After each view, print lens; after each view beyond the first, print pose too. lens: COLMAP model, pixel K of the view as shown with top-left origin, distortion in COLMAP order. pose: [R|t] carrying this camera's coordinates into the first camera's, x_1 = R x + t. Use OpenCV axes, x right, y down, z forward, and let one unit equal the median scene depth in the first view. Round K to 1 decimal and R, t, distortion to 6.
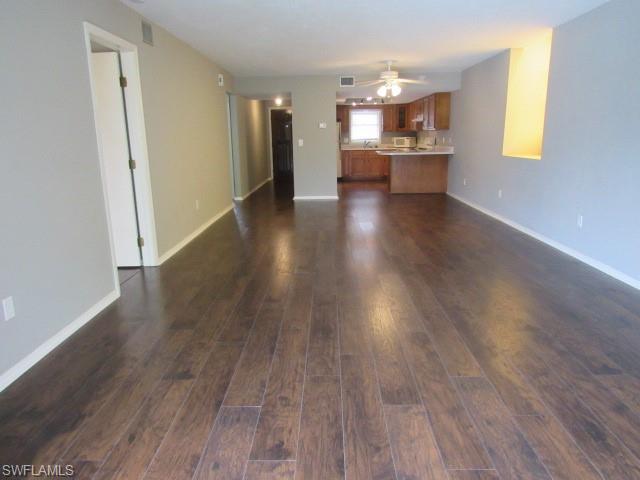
lens RADIAL K [[463.1, 0, 320.0], [0, 463.1, 240.0], [0, 0, 1]] dist [-0.007622, 0.001943]
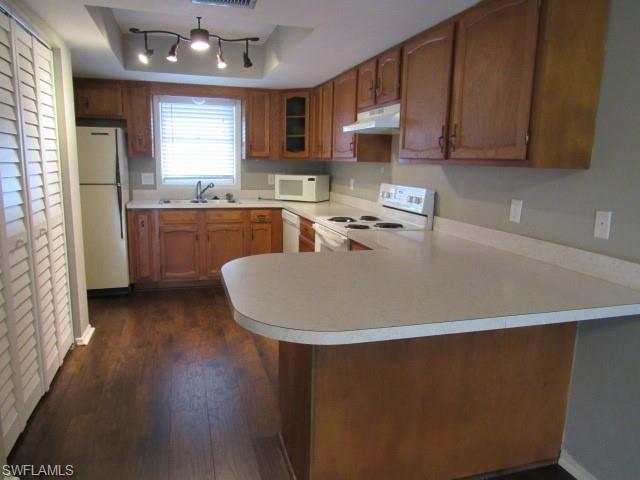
lens RADIAL K [[463.1, 0, 320.0], [0, 463.1, 240.0], [0, 0, 1]] dist [-0.007622, 0.001943]
pose [[0.954653, -0.014535, 0.297364, 0.090468], [0.029888, 0.998441, -0.047151, -0.167632], [-0.296215, 0.053901, 0.953599, 0.704294]]
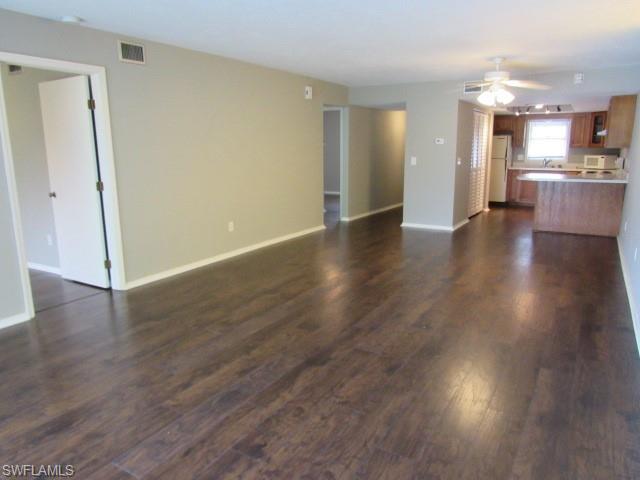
lens RADIAL K [[452.8, 0, 320.0], [0, 452.8, 240.0], [0, 0, 1]] dist [-0.036629, 0.001606]
pose [[0.859385, 0.114466, -0.498352, 0.191315], [-0.120445, 0.992513, 0.020267, -0.049550], [0.496941, 0.042607, 0.866738, 0.160629]]
